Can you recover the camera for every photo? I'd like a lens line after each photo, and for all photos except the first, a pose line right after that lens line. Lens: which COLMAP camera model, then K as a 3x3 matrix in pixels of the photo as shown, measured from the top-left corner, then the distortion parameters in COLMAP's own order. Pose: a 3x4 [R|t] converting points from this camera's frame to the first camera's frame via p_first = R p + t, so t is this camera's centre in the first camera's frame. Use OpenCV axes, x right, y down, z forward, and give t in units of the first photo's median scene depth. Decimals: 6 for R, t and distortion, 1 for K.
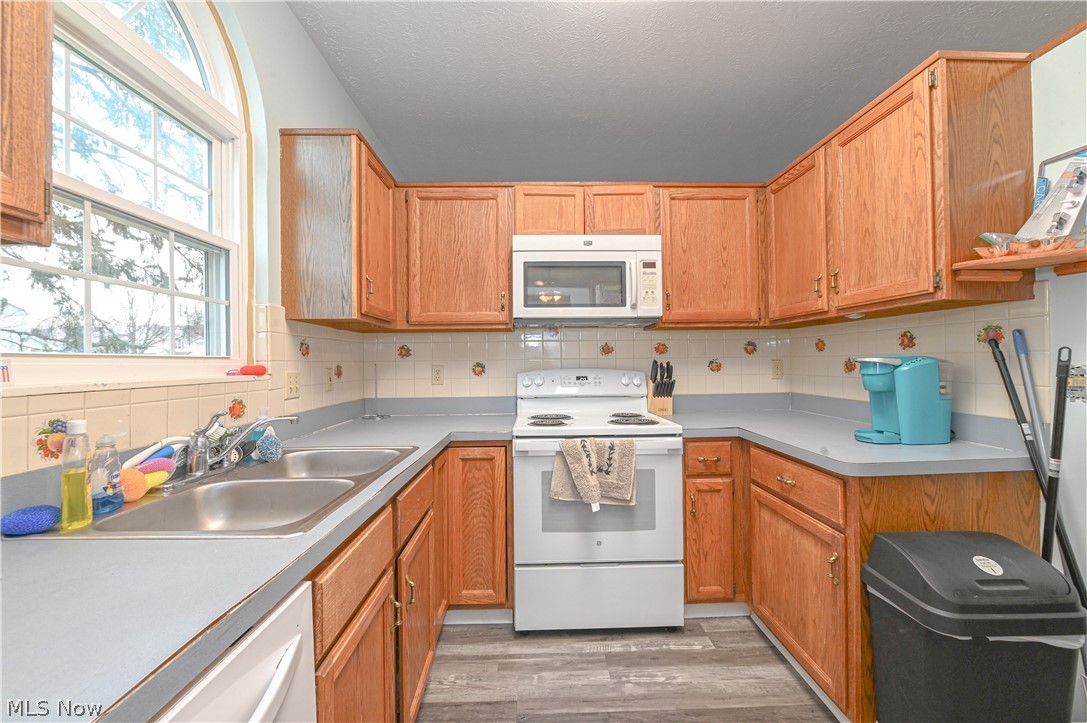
lens RADIAL K [[431.4, 0, 544.7], [0, 431.4, 358.5], [0, 0, 1]] dist [-0.007004, -0.001358]
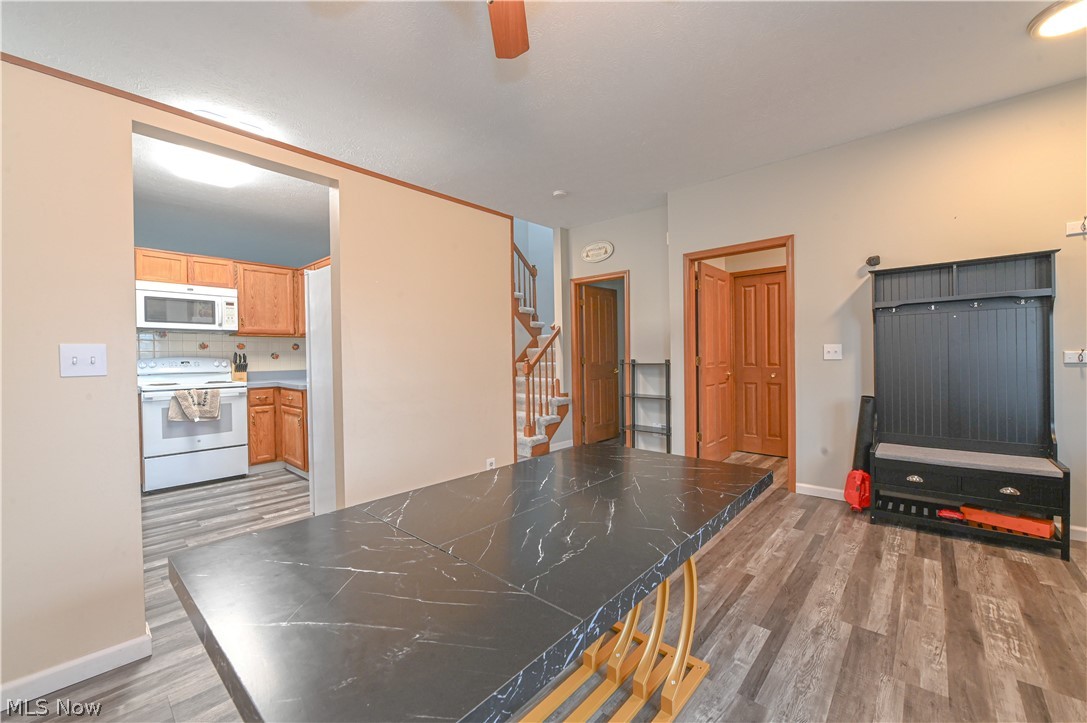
lens RADIAL K [[431.4, 0, 545.5], [0, 431.4, 360.3], [0, 0, 1]] dist [-0.007004, -0.001358]
pose [[0.688011, -0.006134, 0.725674, -0.207532], [-0.002580, 0.999937, 0.010899, 0.016802], [-0.725696, -0.009371, 0.687952, -1.518300]]
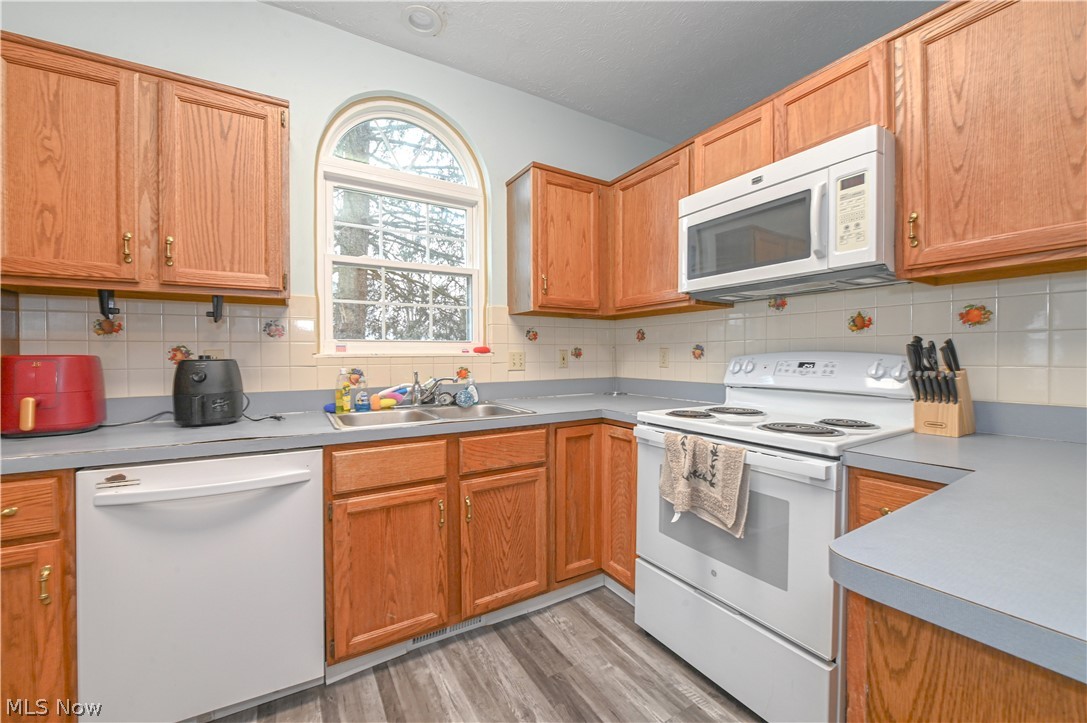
lens RADIAL K [[431.4, 0, 535.9], [0, 431.4, 359.6], [0, 0, 1]] dist [-0.007004, -0.001358]
pose [[0.483304, 0.018917, -0.875248, 0.610759], [0.007220, 0.999646, 0.025593, 0.019059], [0.875423, -0.018689, 0.482997, 0.330236]]
